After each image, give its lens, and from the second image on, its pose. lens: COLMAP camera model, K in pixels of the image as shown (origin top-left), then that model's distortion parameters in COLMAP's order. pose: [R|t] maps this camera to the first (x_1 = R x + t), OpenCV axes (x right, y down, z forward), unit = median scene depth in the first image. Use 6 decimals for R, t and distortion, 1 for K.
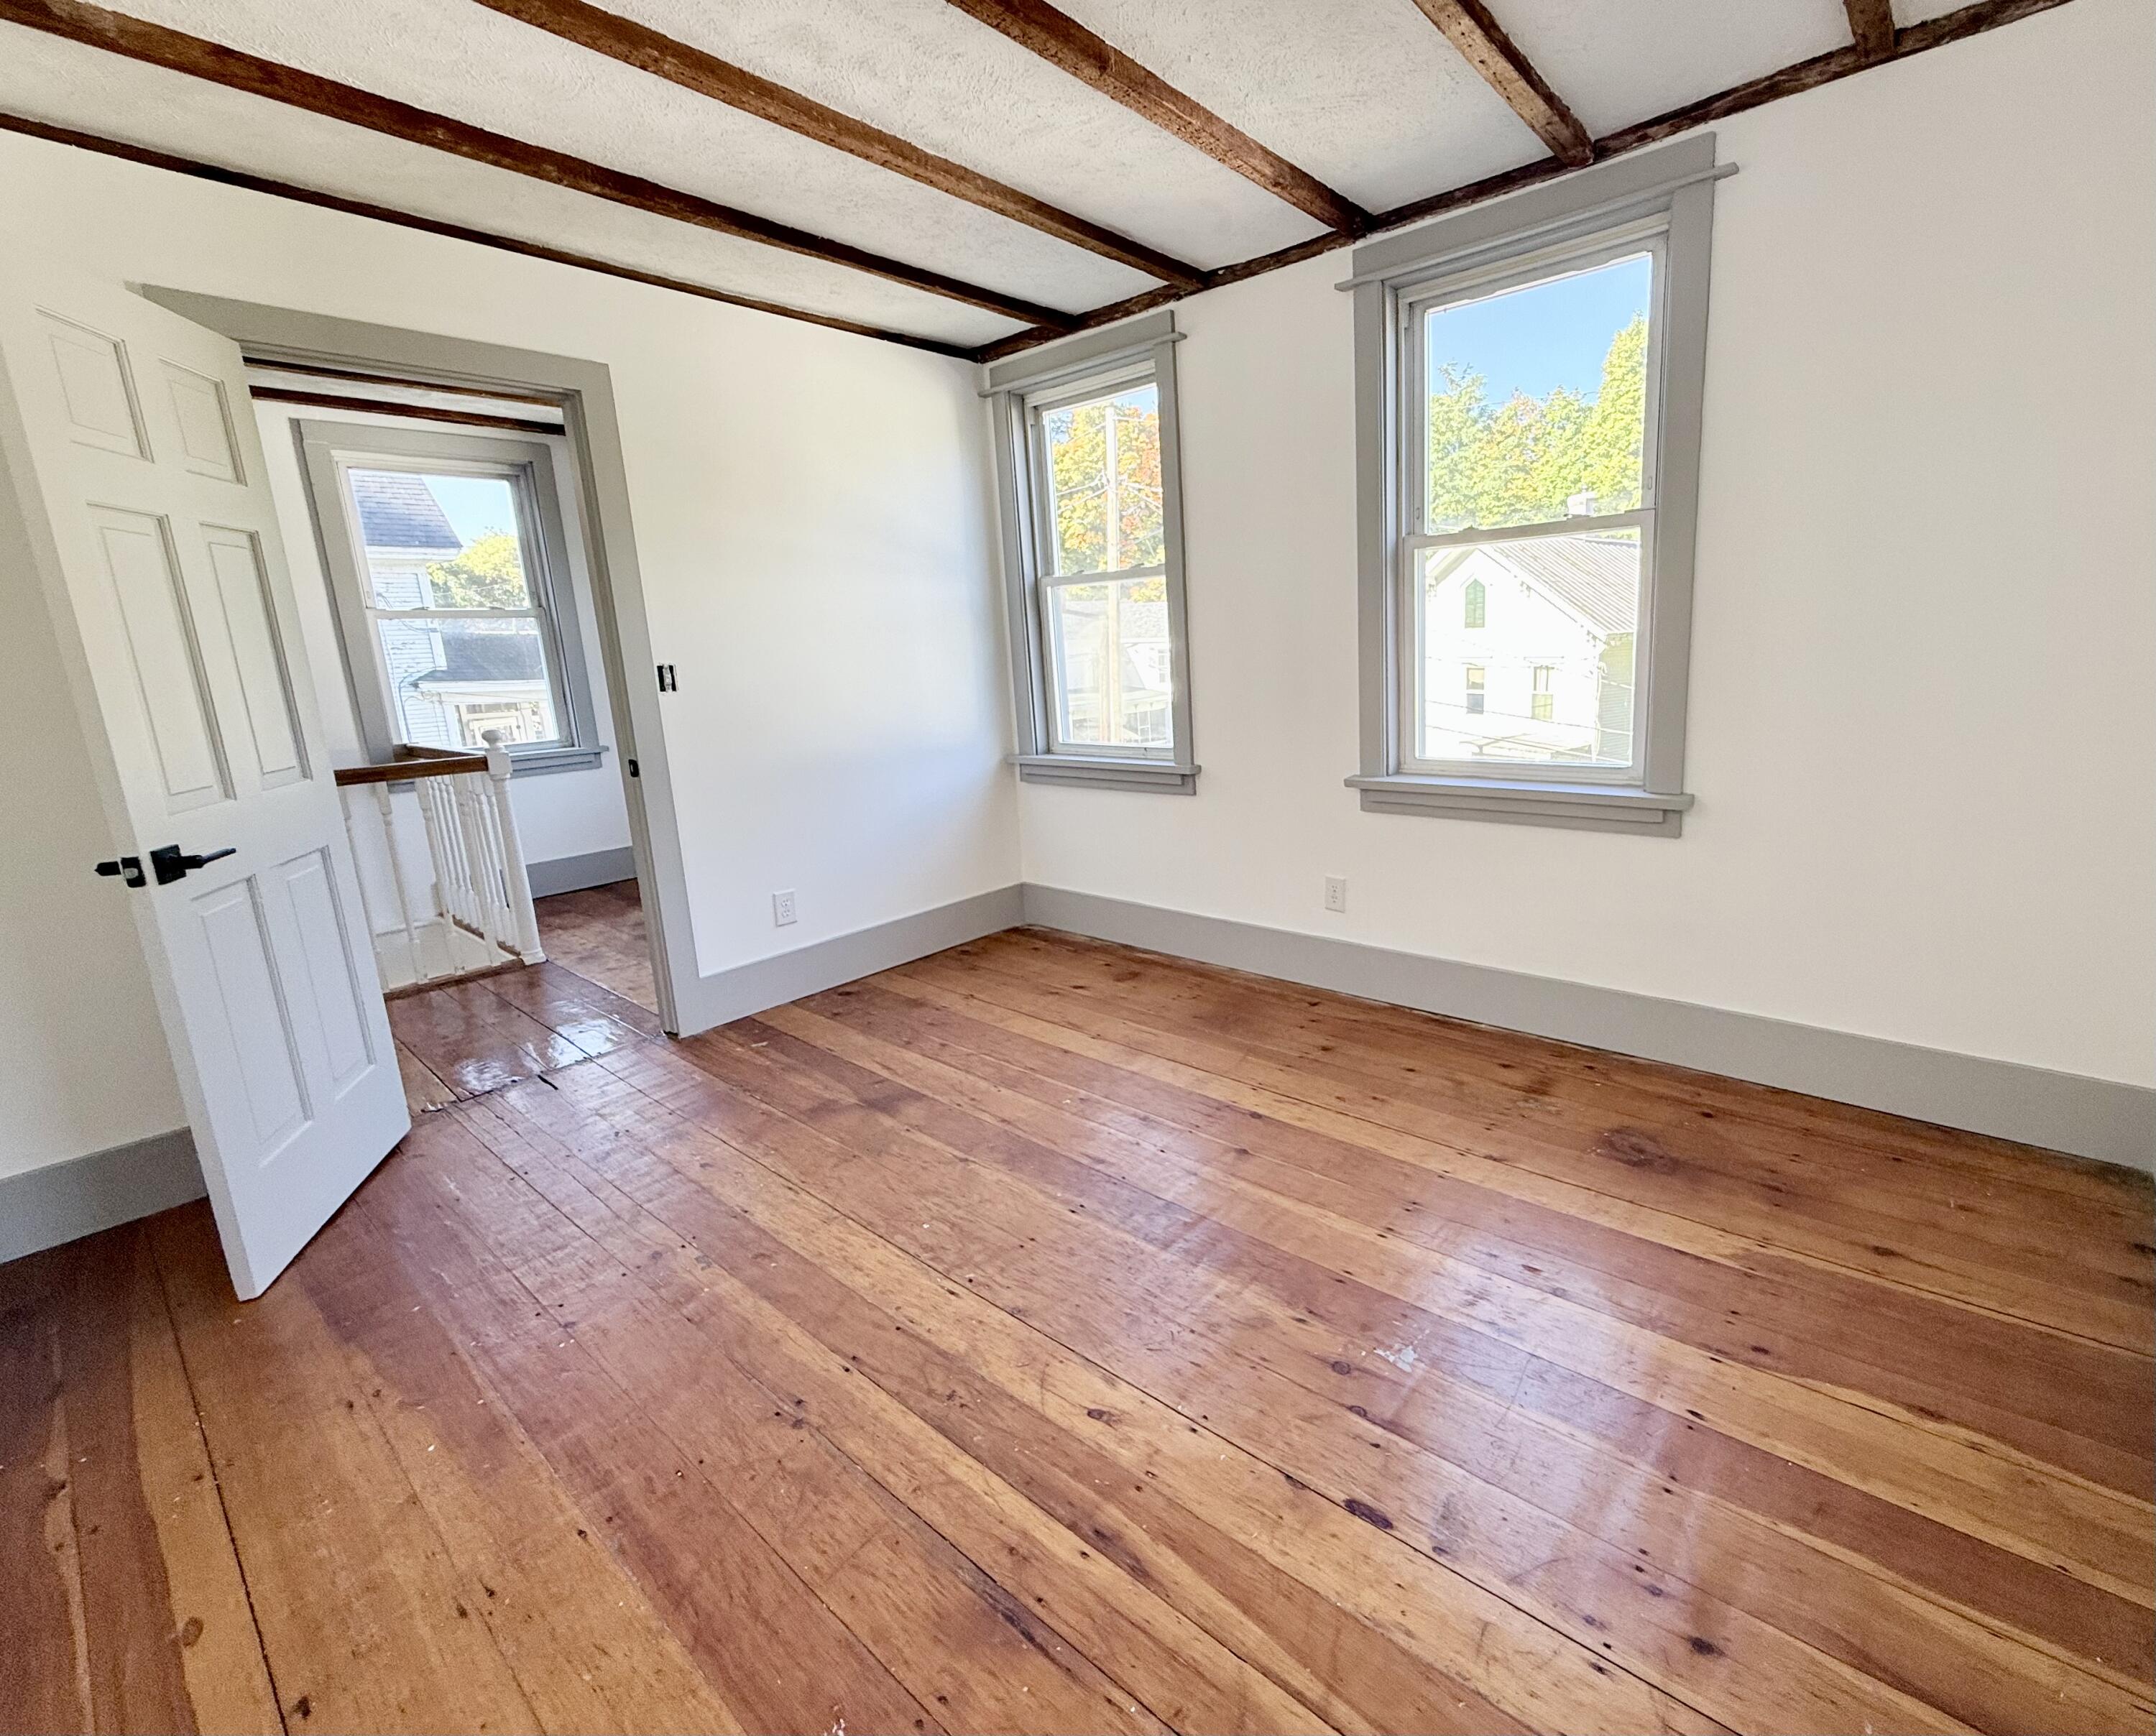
lens RADIAL K [[981.9, 0, 1239.2], [0, 981.9, 840.3], [0, 0, 1]] dist [-0.001903, -0.000382]
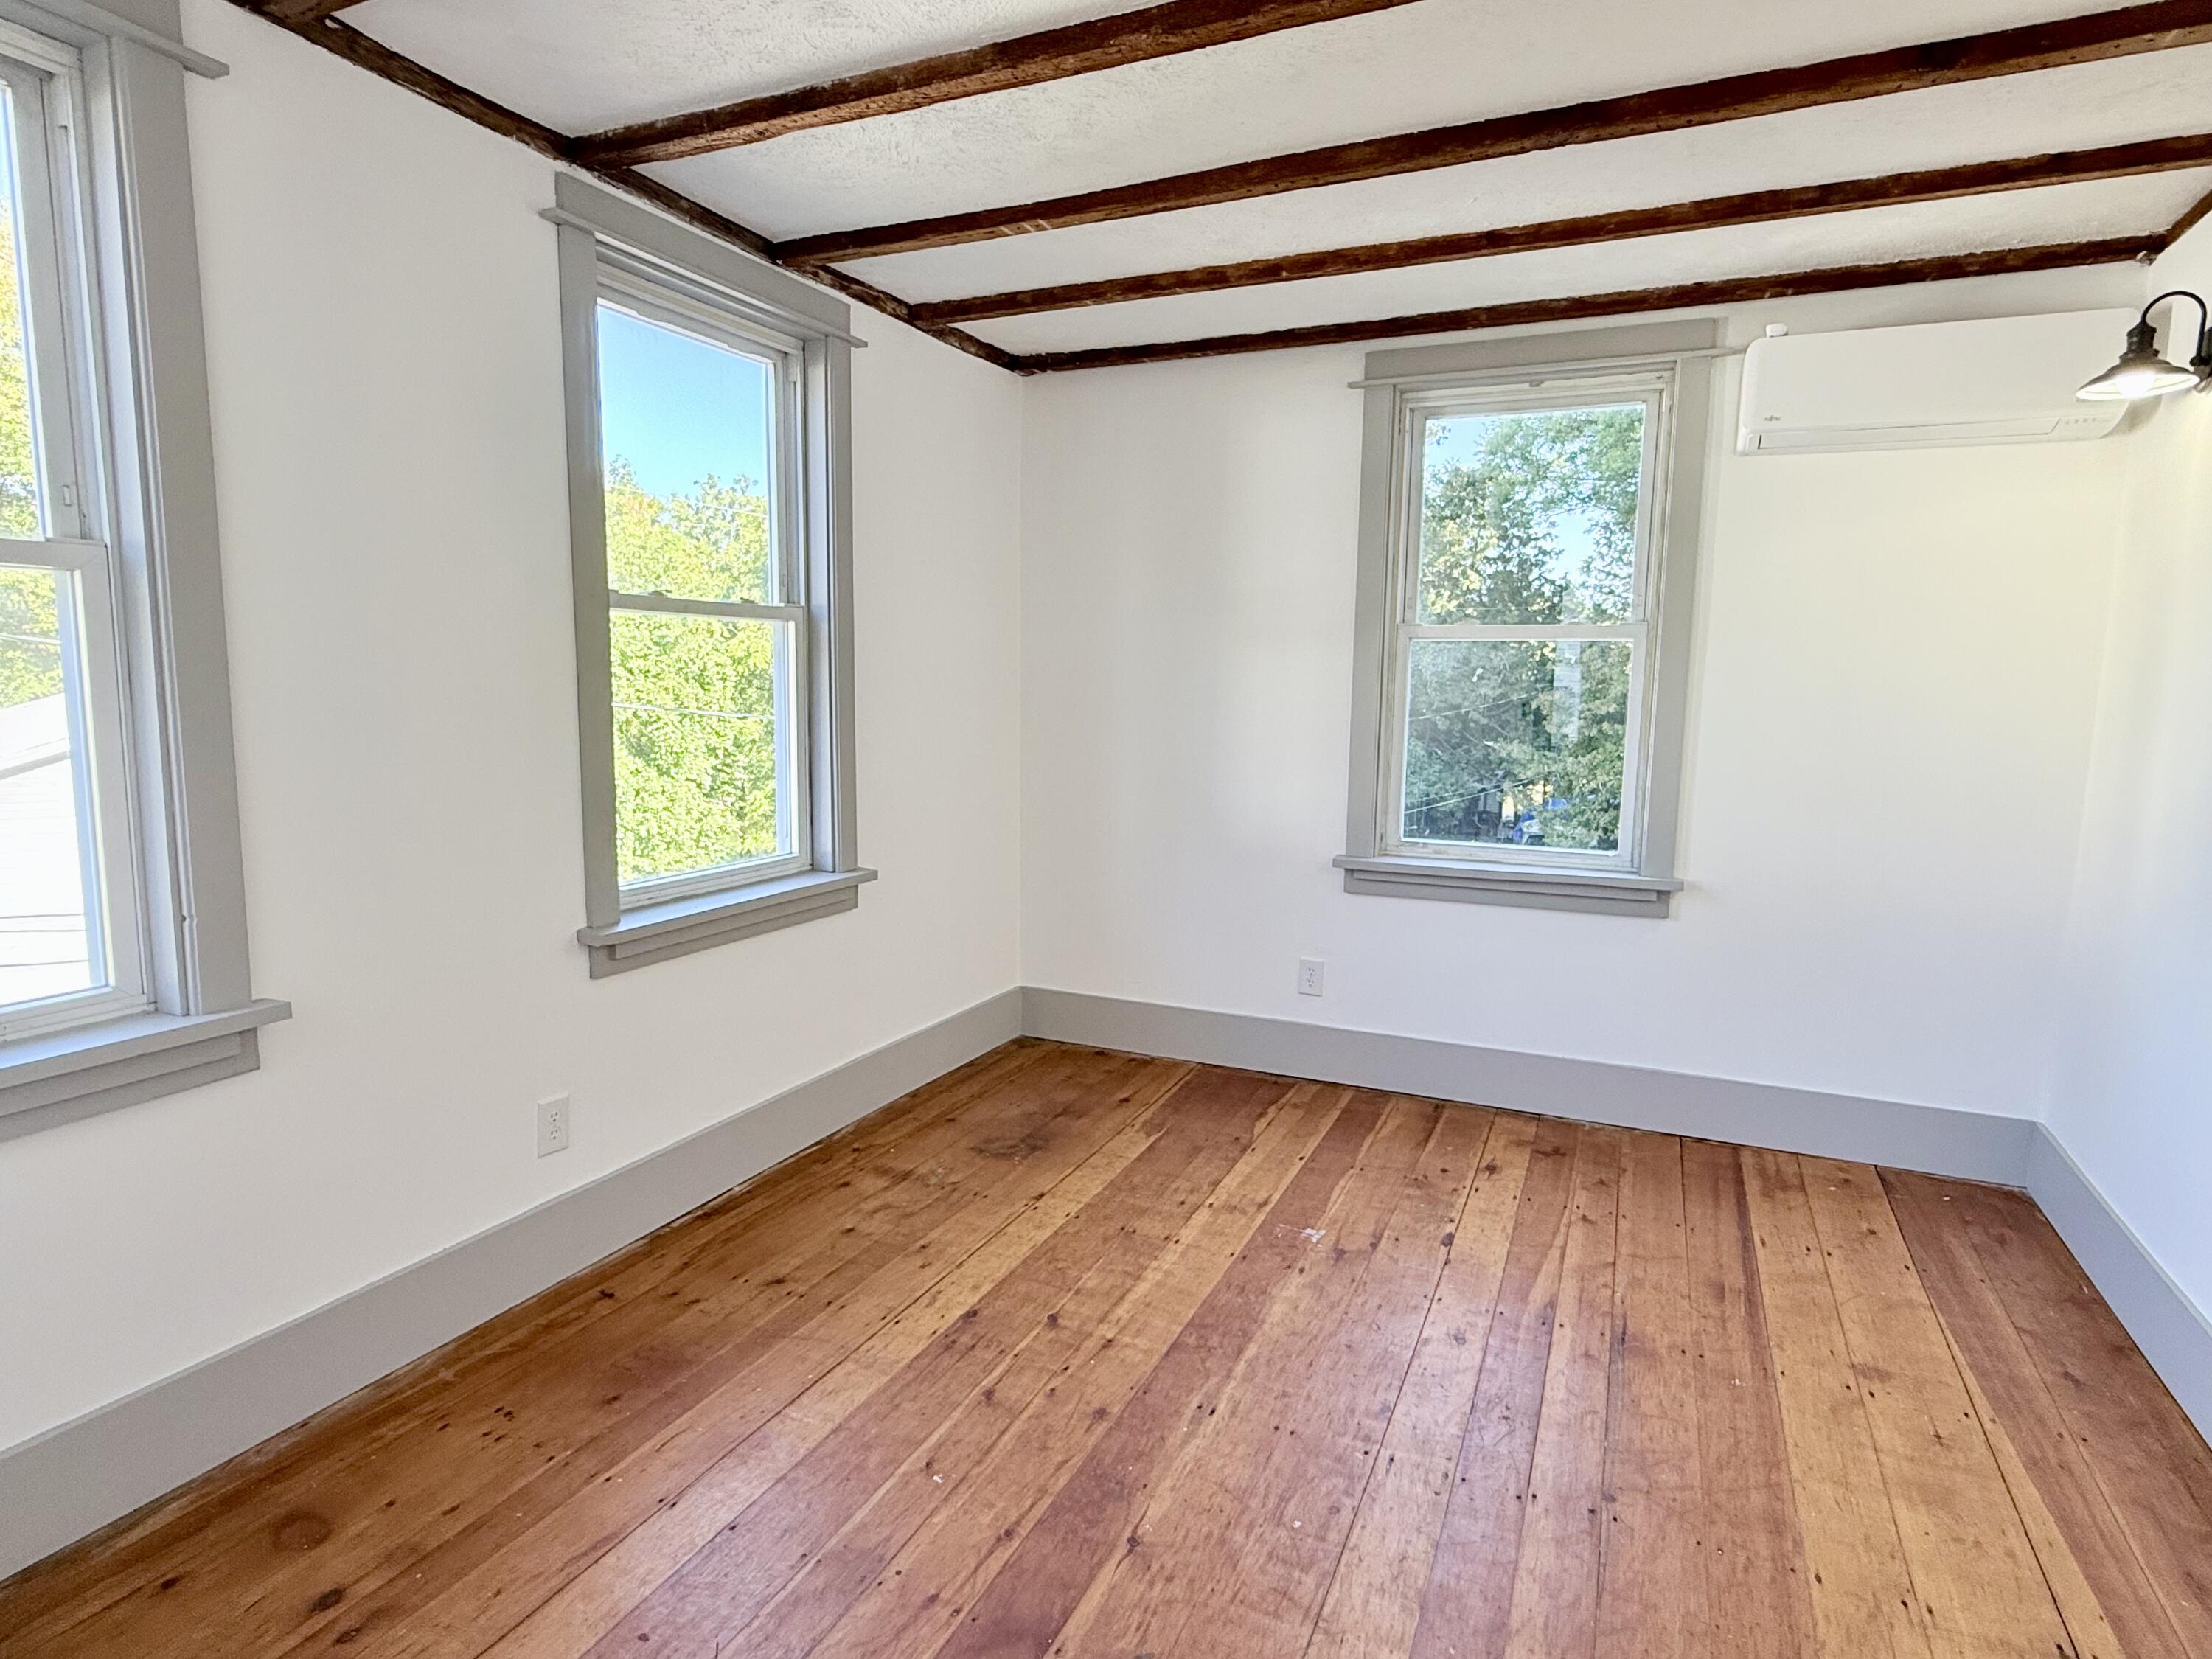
lens RADIAL K [[1206.0, 0, 1102.9], [0, 1206.0, 839.3], [0, 0, 1]] dist [0.003811, -0.000299]
pose [[-0.232099, -0.091415, 0.968387, -1.009247], [0.184384, 0.973388, 0.136079, -0.232188], [-0.955056, 0.210139, -0.209067, 1.105960]]
